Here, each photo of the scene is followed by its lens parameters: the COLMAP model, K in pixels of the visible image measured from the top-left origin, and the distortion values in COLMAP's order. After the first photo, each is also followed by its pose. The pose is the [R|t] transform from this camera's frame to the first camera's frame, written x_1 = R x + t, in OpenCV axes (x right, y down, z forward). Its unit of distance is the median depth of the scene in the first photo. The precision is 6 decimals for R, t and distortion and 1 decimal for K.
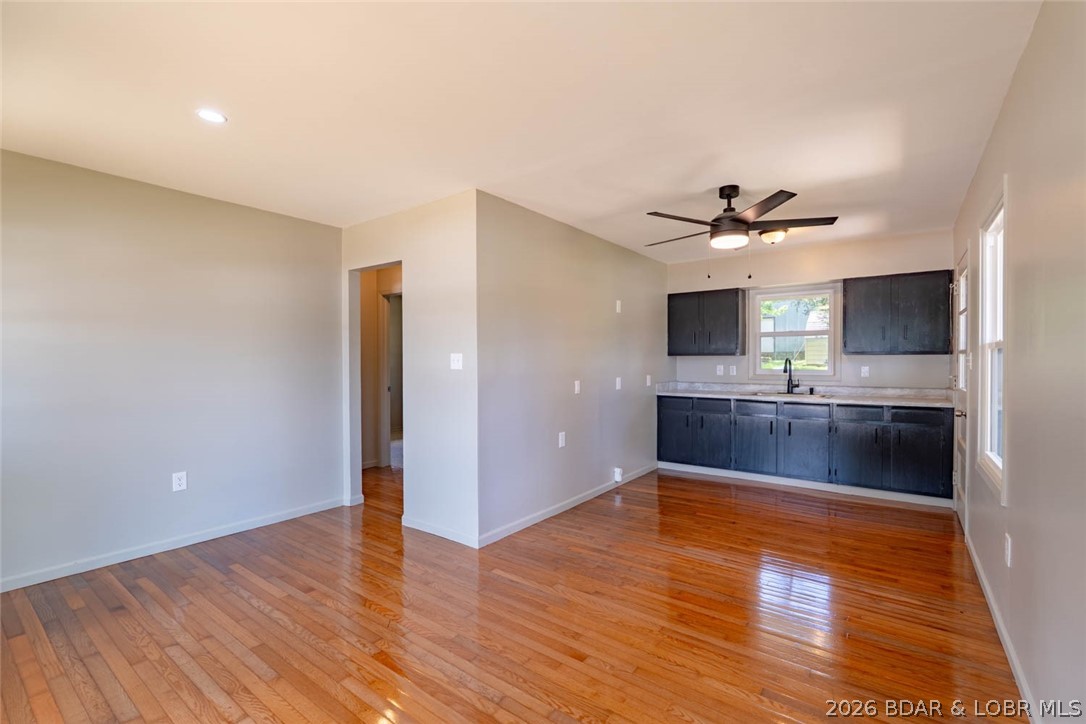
lens RADIAL K [[481.1, 0, 545.6], [0, 481.1, 363.3], [0, 0, 1]] dist [0.000605, -0.000173]
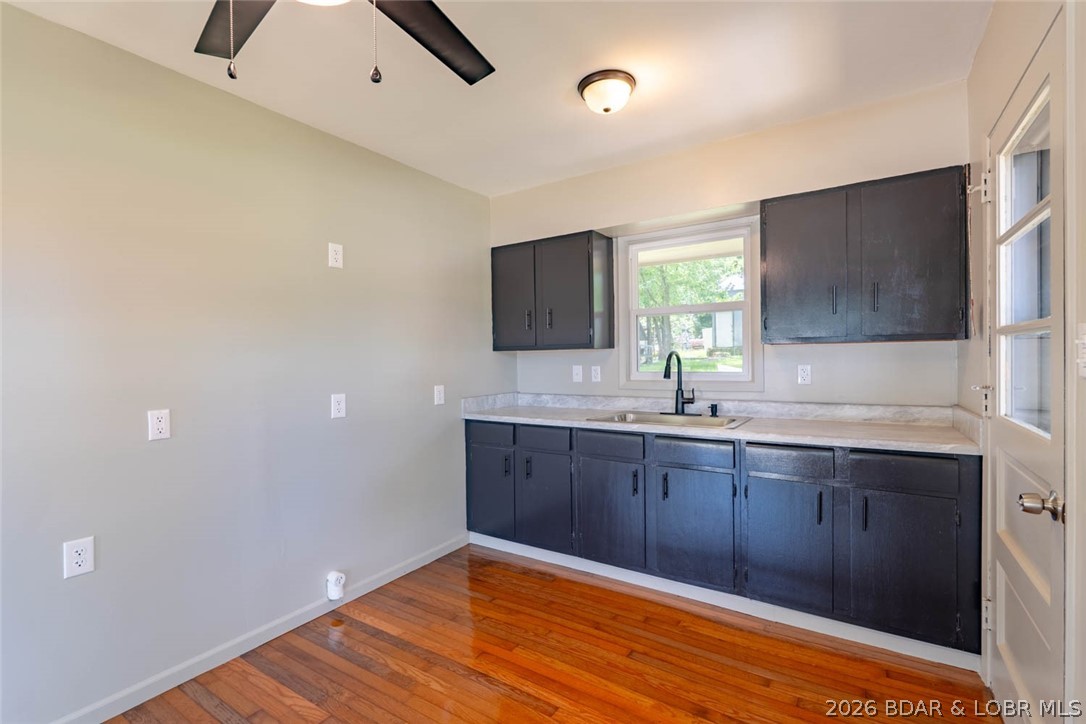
lens RADIAL K [[491.6, 0, 543.0], [0, 491.6, 362.0], [0, 0, 1]] dist [-0.001759, 0.000310]
pose [[0.998303, -0.014614, 0.056363, 0.344169], [0.014535, 0.999893, 0.001802, -0.002211], [-0.056383, -0.000980, 0.998409, 0.470032]]
